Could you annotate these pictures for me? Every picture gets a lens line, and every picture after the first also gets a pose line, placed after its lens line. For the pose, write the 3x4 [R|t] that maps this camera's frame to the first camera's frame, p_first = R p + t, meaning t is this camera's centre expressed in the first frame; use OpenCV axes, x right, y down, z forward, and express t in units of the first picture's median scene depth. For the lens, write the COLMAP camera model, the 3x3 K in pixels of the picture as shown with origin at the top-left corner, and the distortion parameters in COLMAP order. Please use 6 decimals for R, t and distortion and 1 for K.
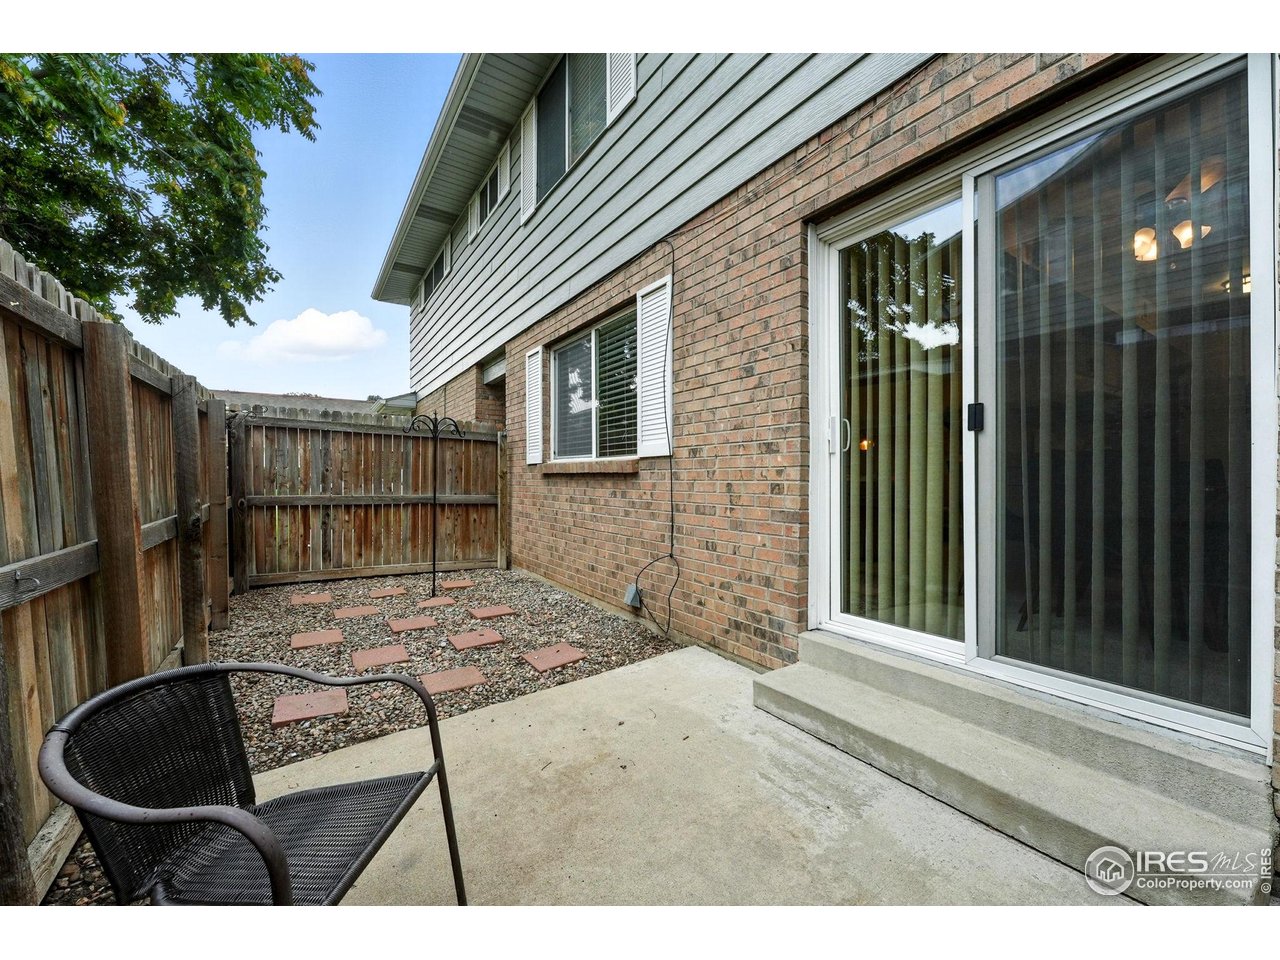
lens RADIAL K [[512.5, 0, 640.0], [0, 512.5, 480.0], [0, 0, 1]] dist [0.002957, 0.000540]
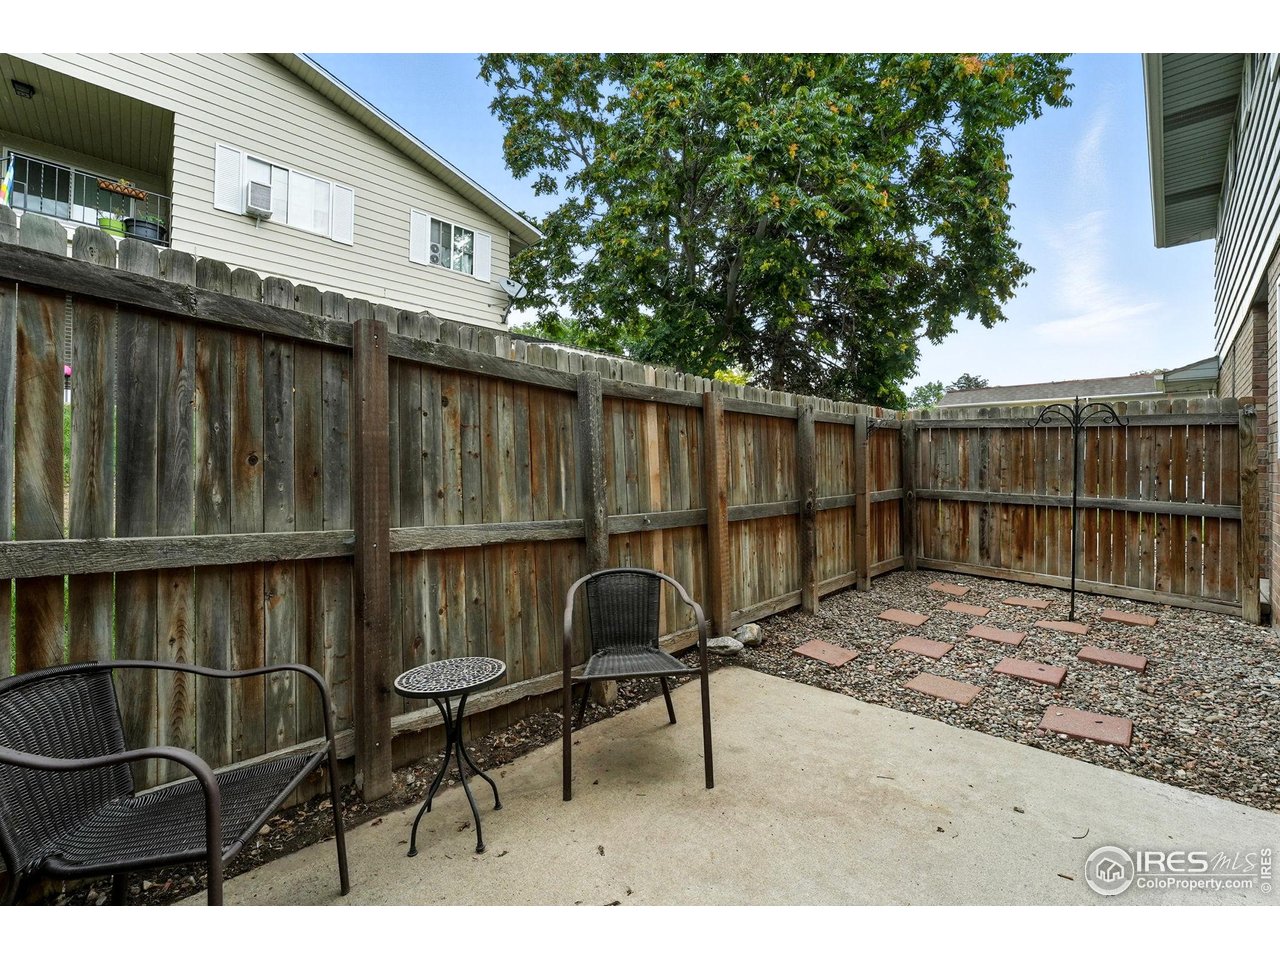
lens RADIAL K [[529.3, 0, 634.0], [0, 529.3, 463.5], [0, 0, 1]] dist [0.001870, 0.000054]
pose [[0.193183, -0.000849, -0.981162, 0.359194], [-0.016055, 0.999863, -0.004026, -0.014754], [0.981031, 0.016530, 0.193143, 0.163176]]
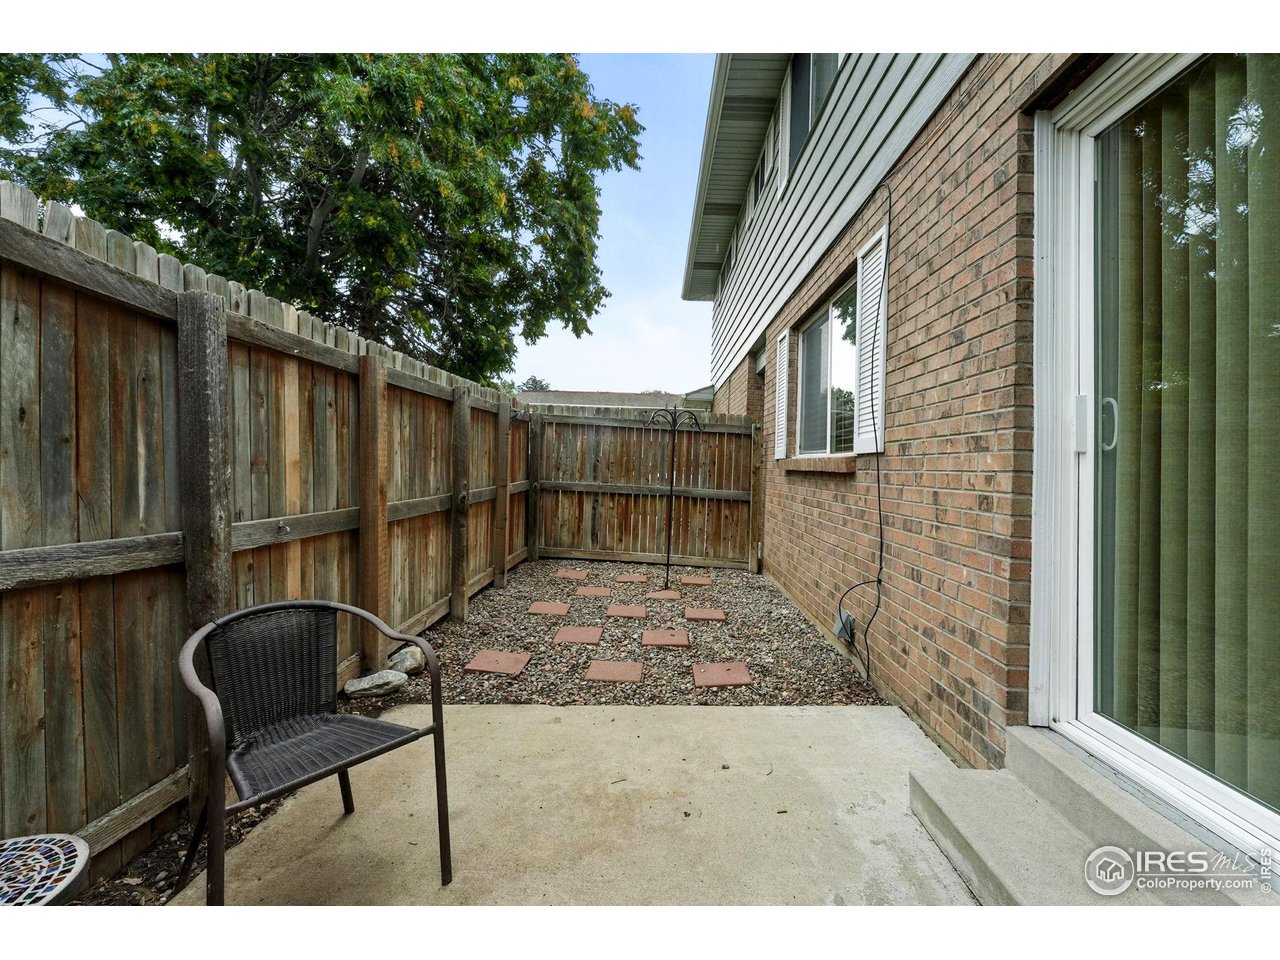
lens RADIAL K [[556.5, 0, 637.2], [0, 556.5, 448.8], [0, 0, 1]] dist [-0.002163, 0.000088]
pose [[0.813407, 0.010566, -0.581599, 0.216019], [-0.038113, 0.998655, -0.035162, -0.007995], [0.580445, 0.050767, 0.812715, 0.081077]]
